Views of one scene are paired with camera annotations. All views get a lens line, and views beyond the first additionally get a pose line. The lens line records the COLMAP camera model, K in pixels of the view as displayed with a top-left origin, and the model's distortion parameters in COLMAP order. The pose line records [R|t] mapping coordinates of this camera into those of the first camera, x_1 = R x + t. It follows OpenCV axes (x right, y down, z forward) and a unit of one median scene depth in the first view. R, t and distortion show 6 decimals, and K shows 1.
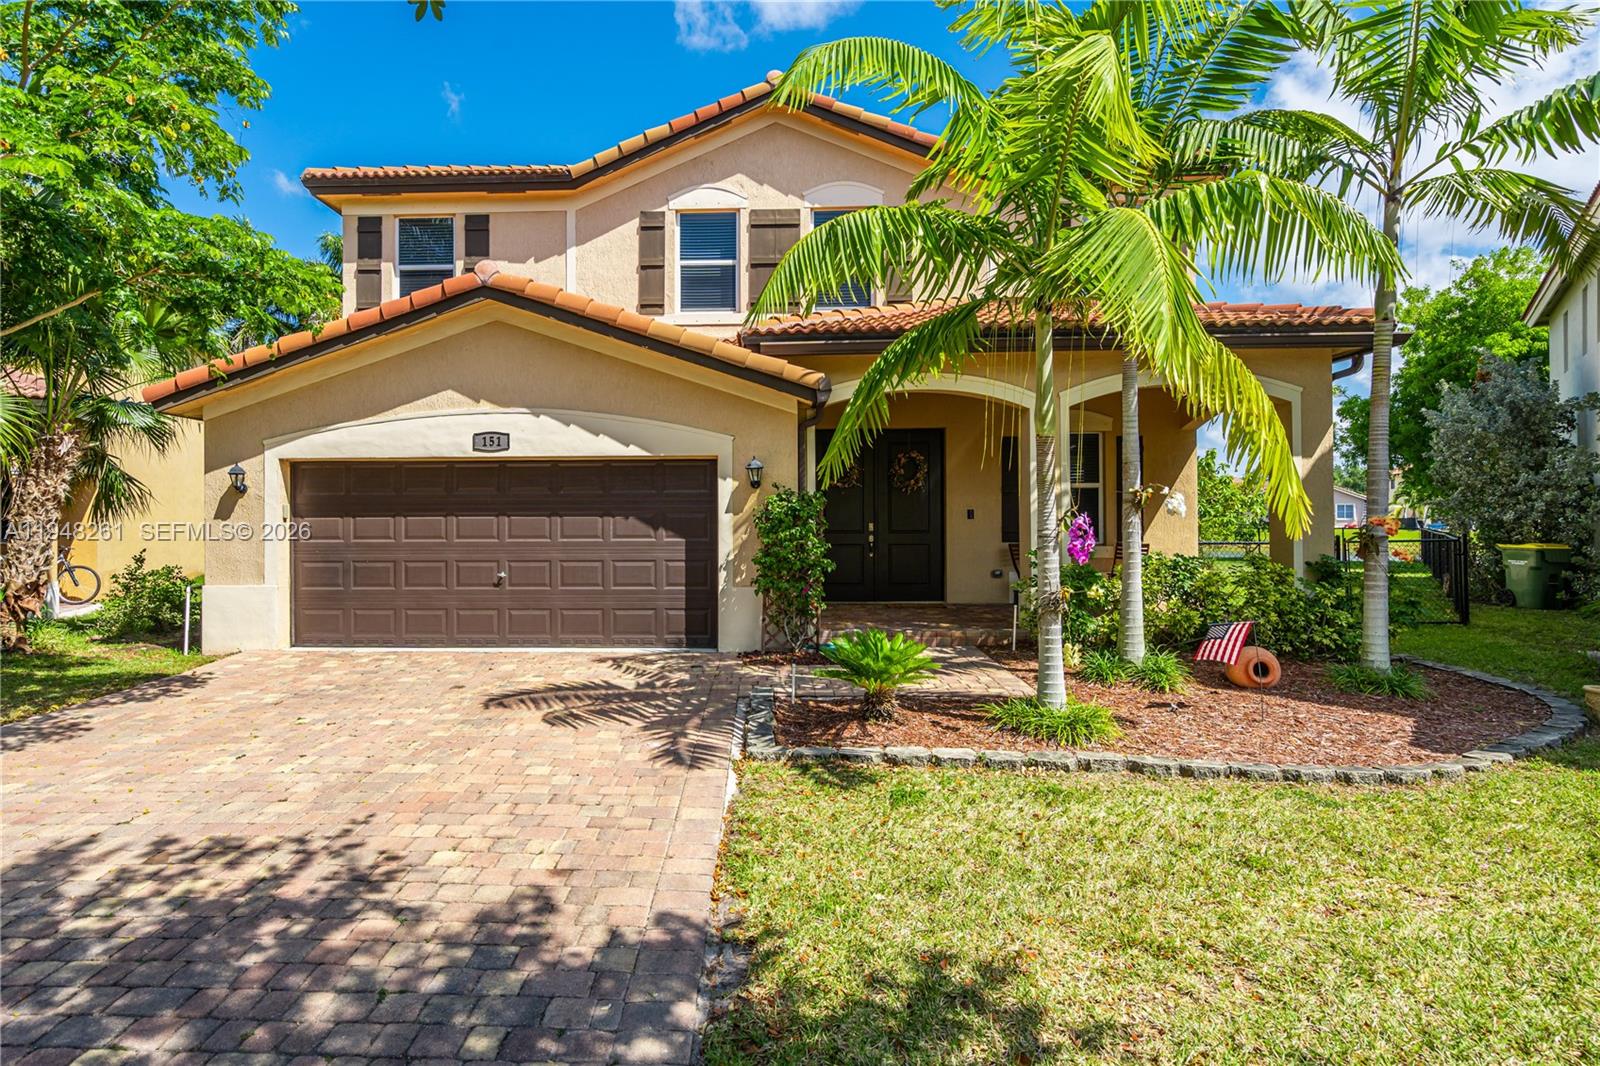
lens RADIAL K [[727.1, 0, 790.0], [0, 727.1, 520.7], [0, 0, 1]] dist [0.001460, -0.000103]
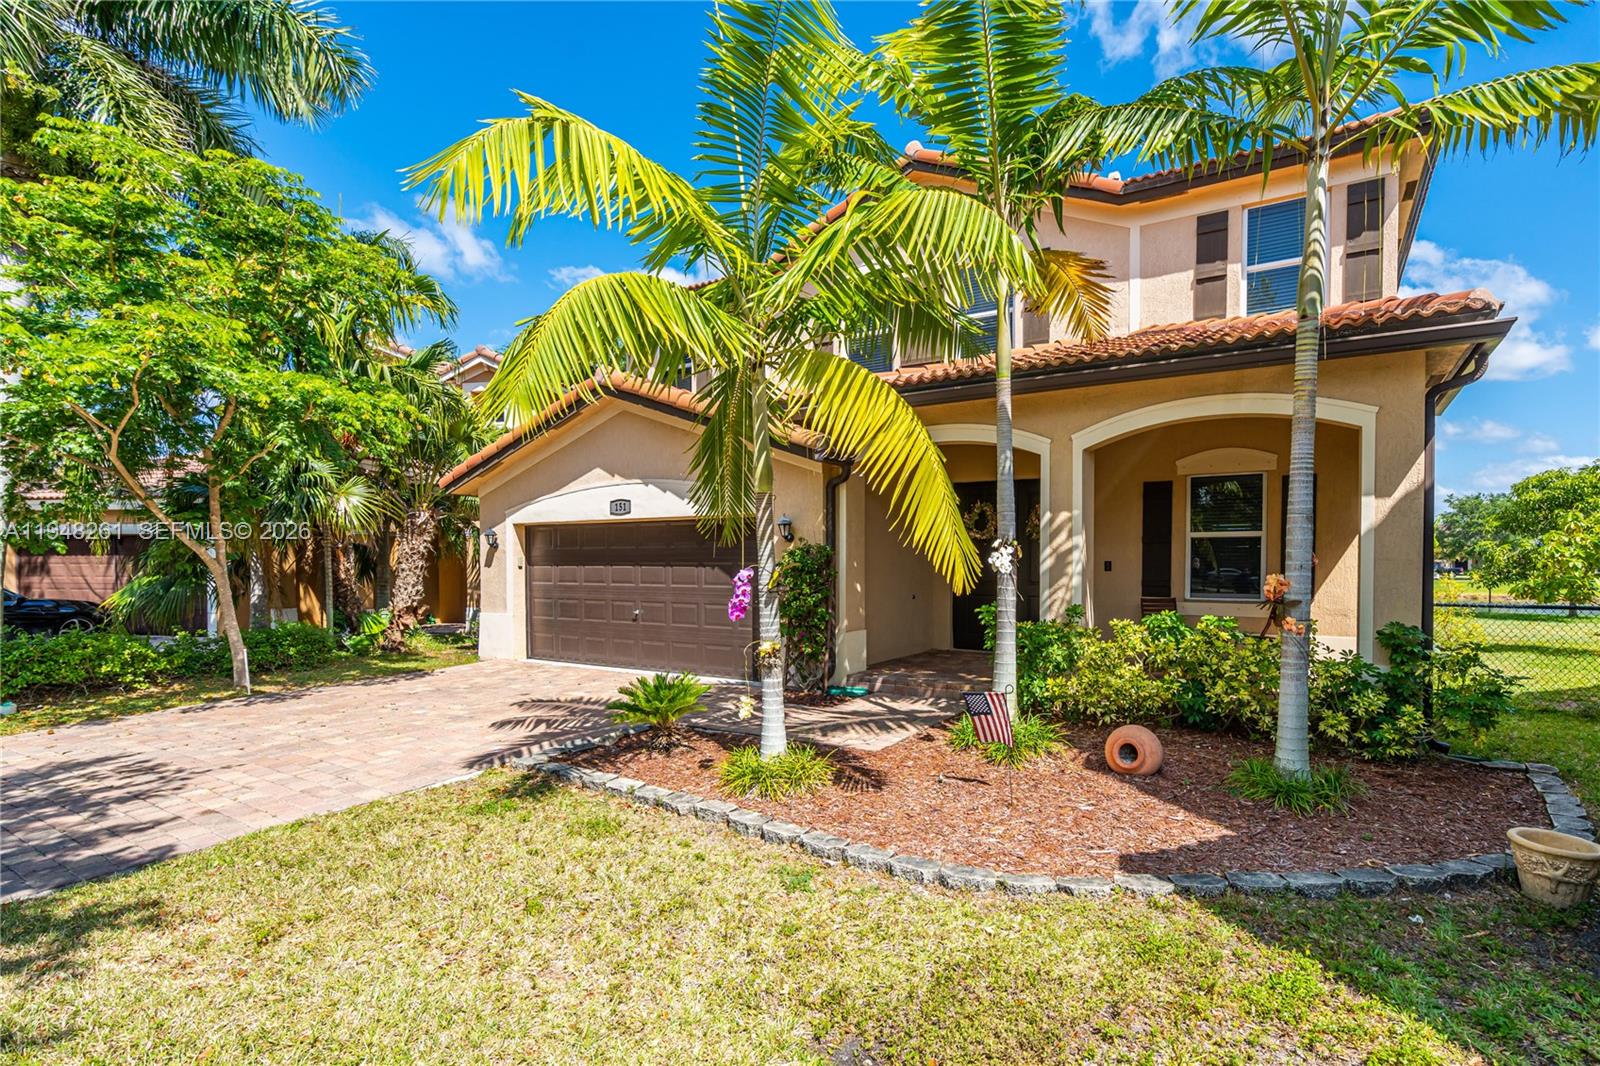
lens RADIAL K [[660.1, 0, 800.5], [0, 660.1, 585.1], [0, 0, 1]] dist [-0.001876, -0.000131]
pose [[0.907709, 0.018442, -0.419196, 1.068571], [-0.008444, 0.999634, 0.025693, -0.014969], [0.419516, -0.019782, 0.907532, 0.249130]]
